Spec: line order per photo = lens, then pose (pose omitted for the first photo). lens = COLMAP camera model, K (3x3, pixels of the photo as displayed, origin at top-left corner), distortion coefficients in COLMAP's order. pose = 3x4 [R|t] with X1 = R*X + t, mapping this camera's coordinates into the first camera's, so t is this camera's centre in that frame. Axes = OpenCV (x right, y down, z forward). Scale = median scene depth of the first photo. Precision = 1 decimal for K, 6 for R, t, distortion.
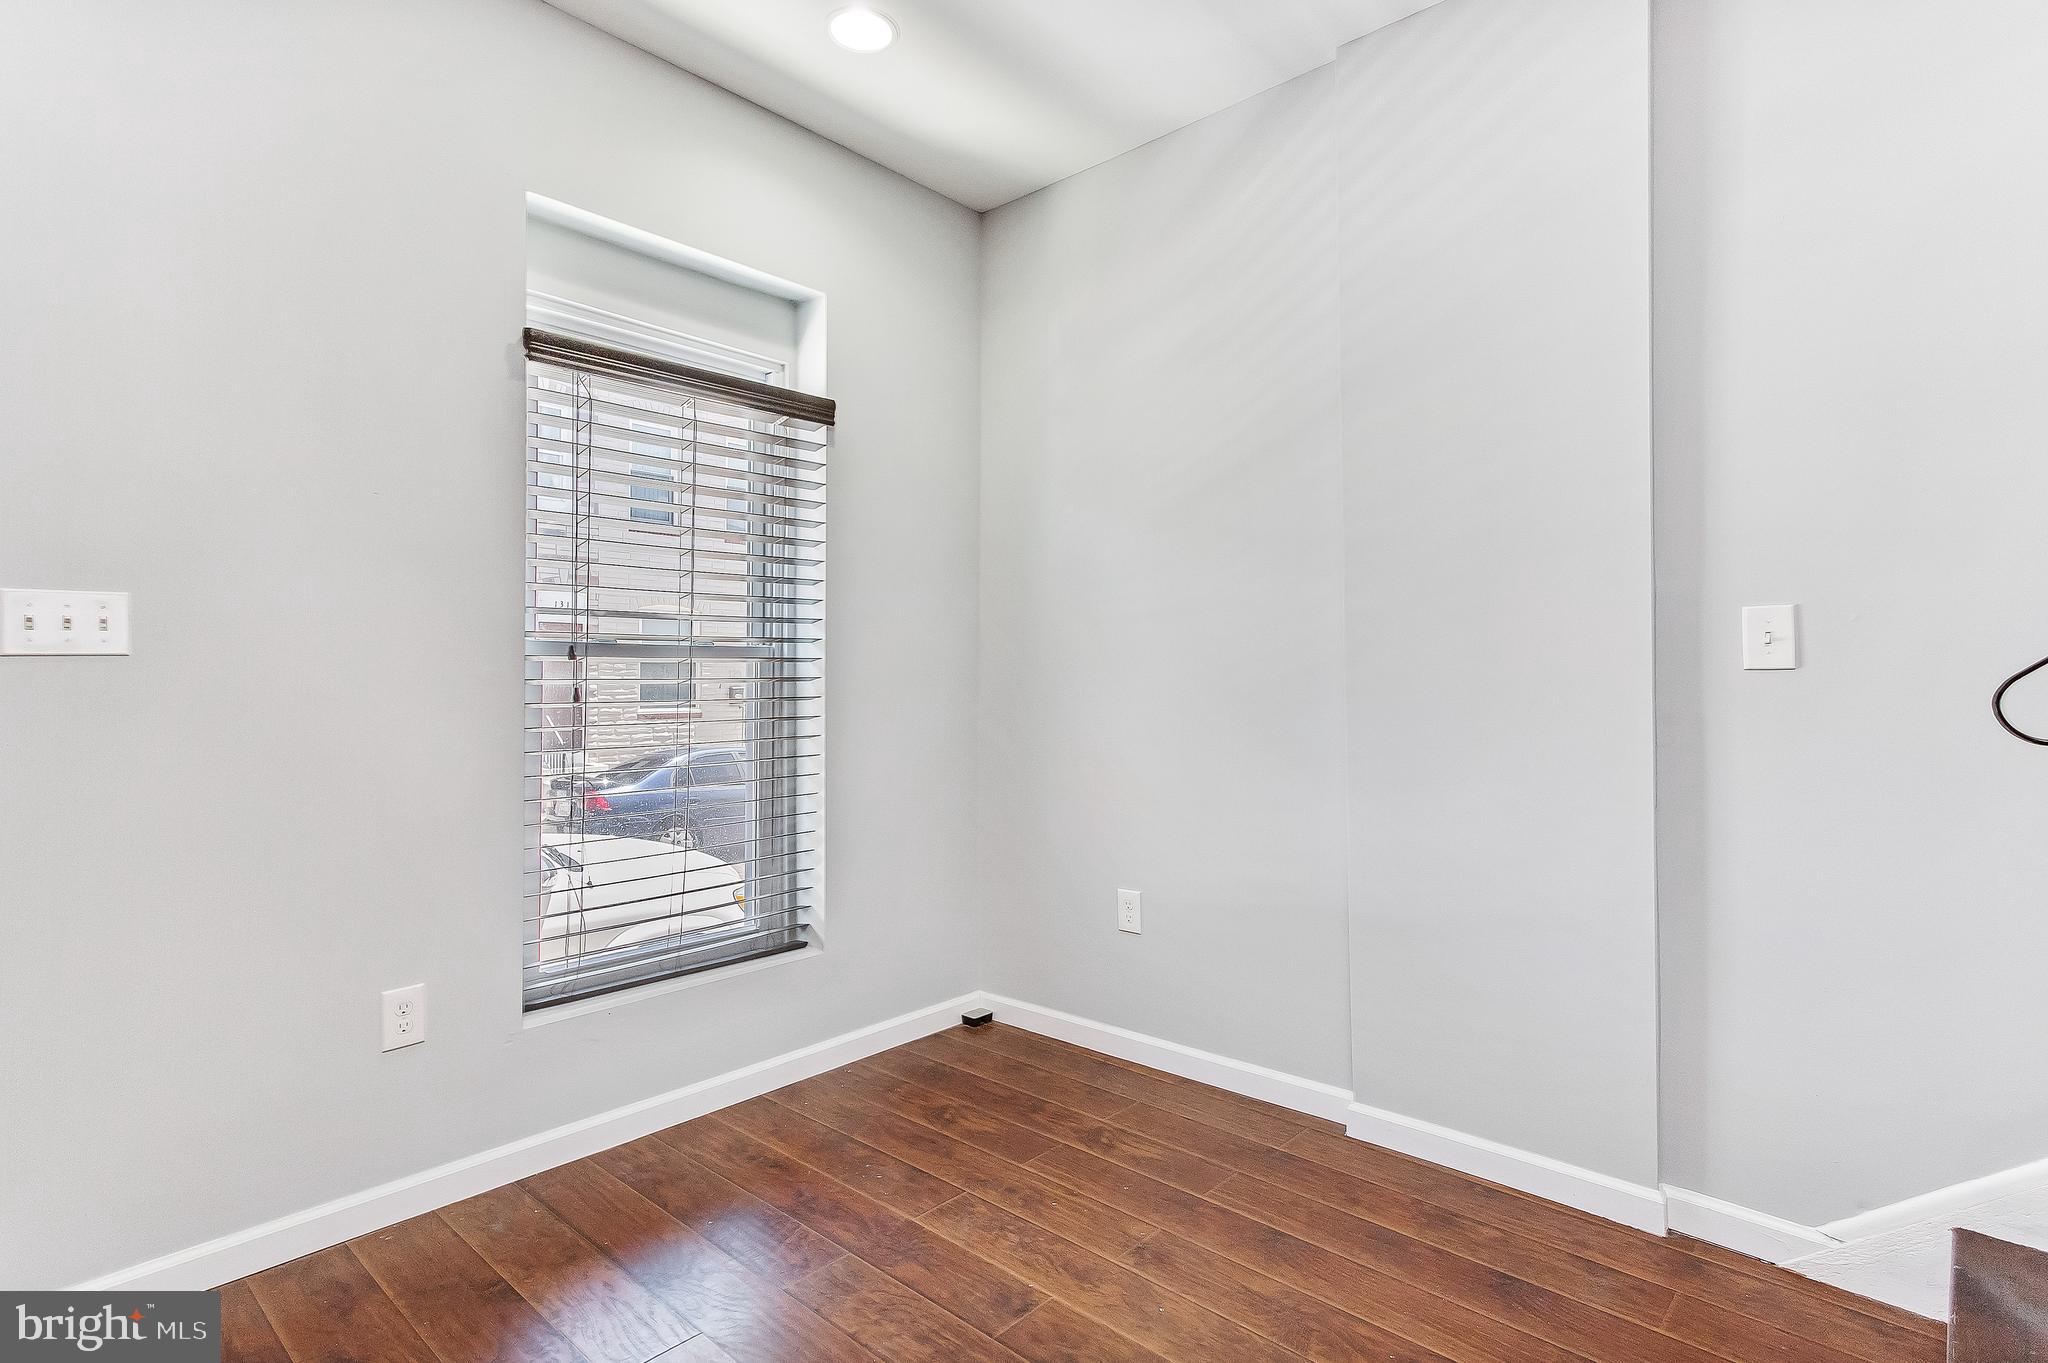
lens RADIAL K [[1004.0, 0, 990.6], [0, 1004.0, 667.4], [0, 0, 1]] dist [0.013834, 0.000382]
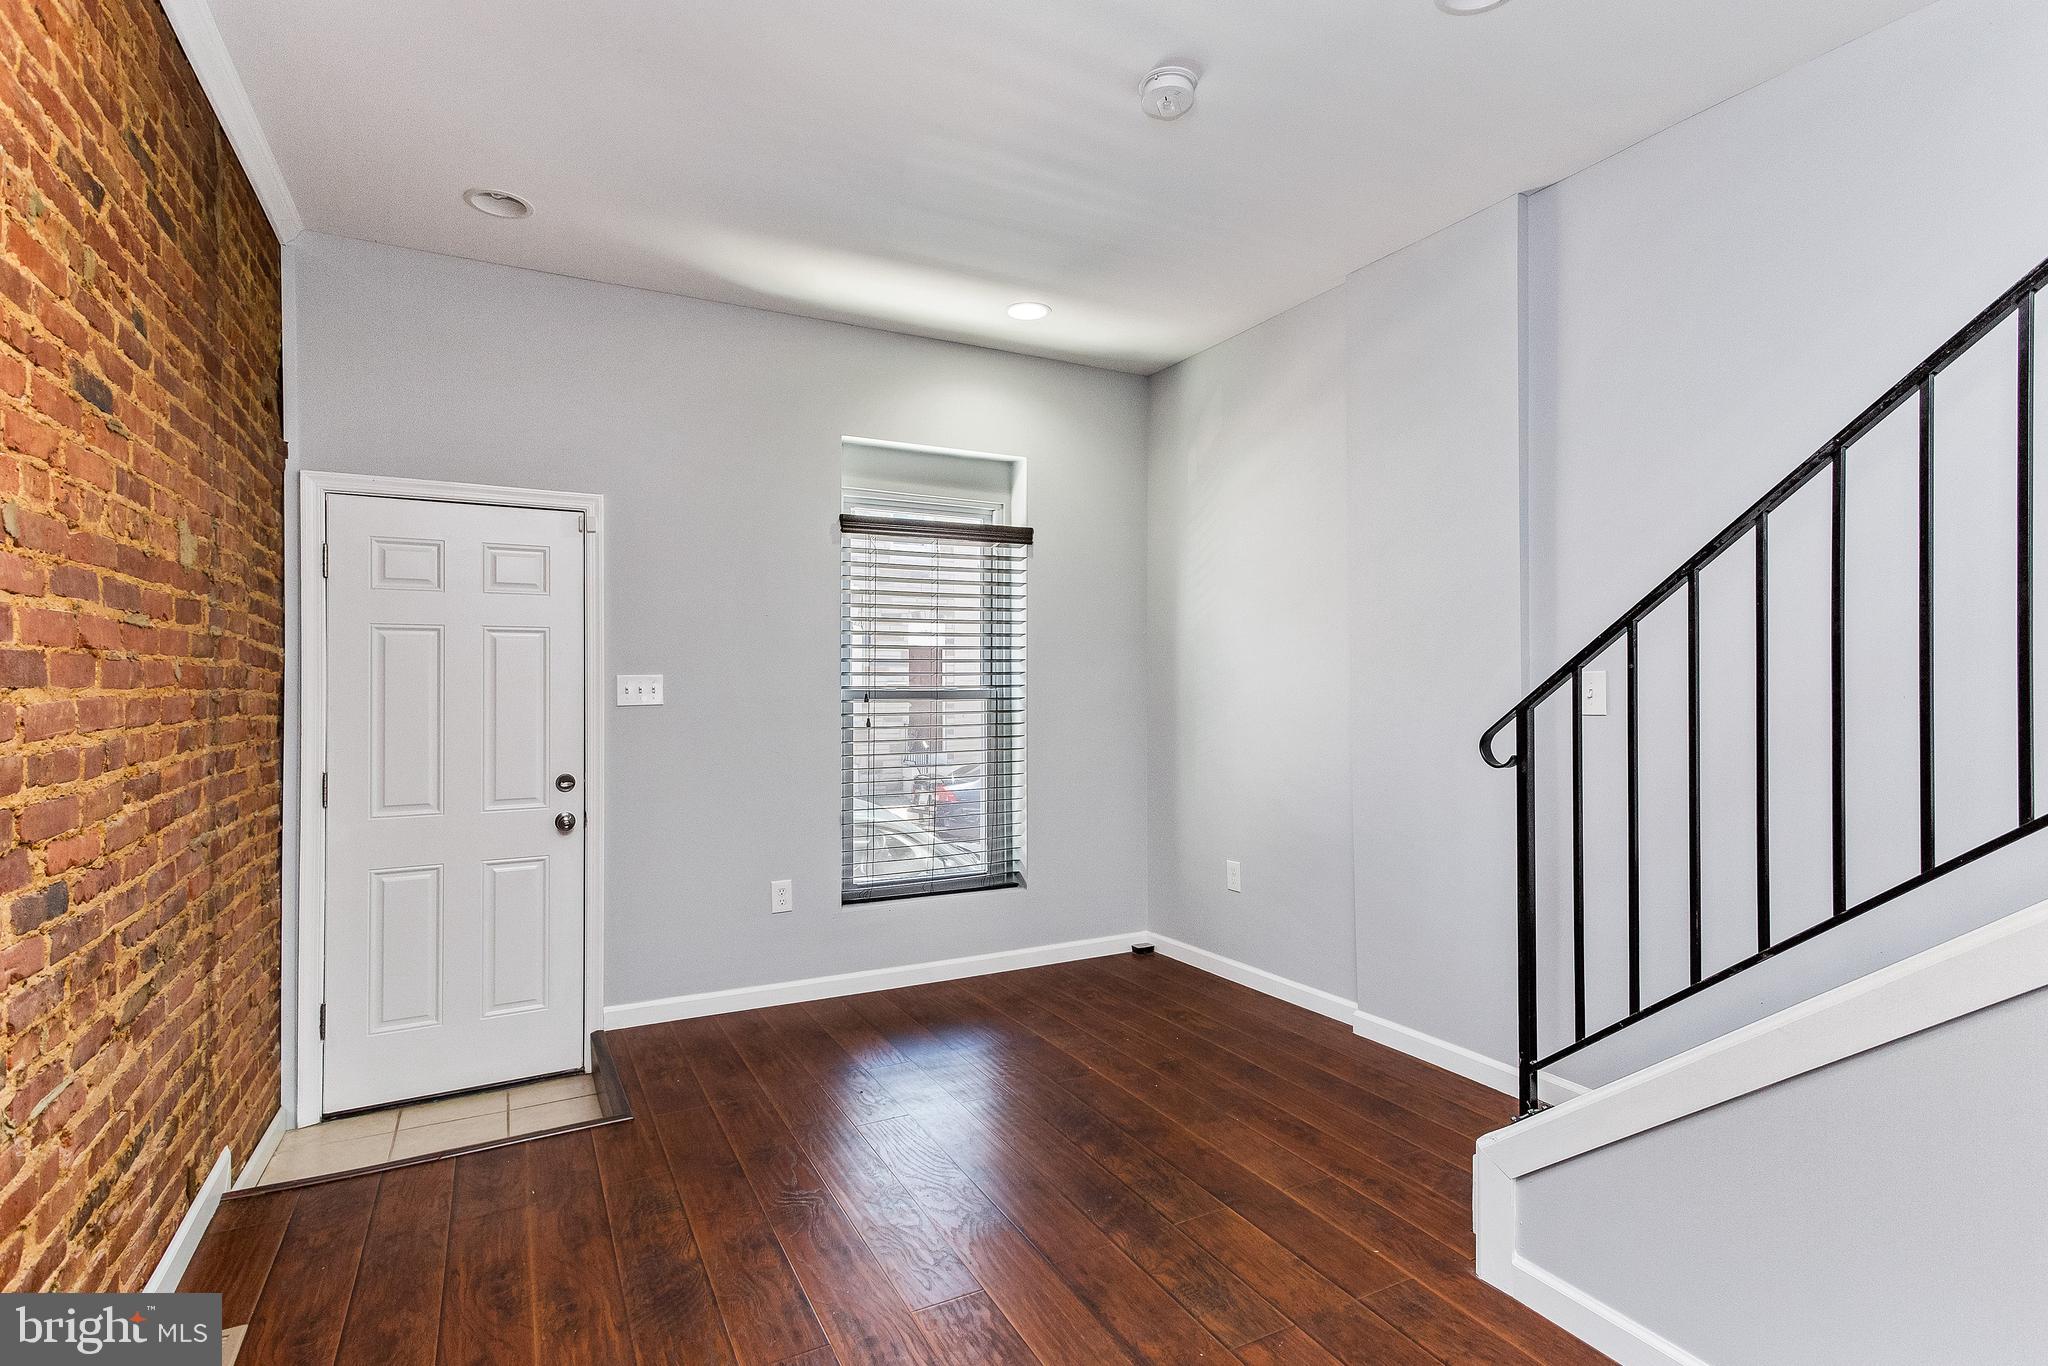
lens RADIAL K [[989.4, 0, 1019.0], [0, 989.4, 688.5], [0, 0, 1]] dist [0.014019, -0.000095]
pose [[0.942830, -0.004658, -0.333242, 0.338125], [0.008565, 0.999911, 0.010256, -0.041742], [0.333165, -0.012524, 0.942786, -0.438422]]
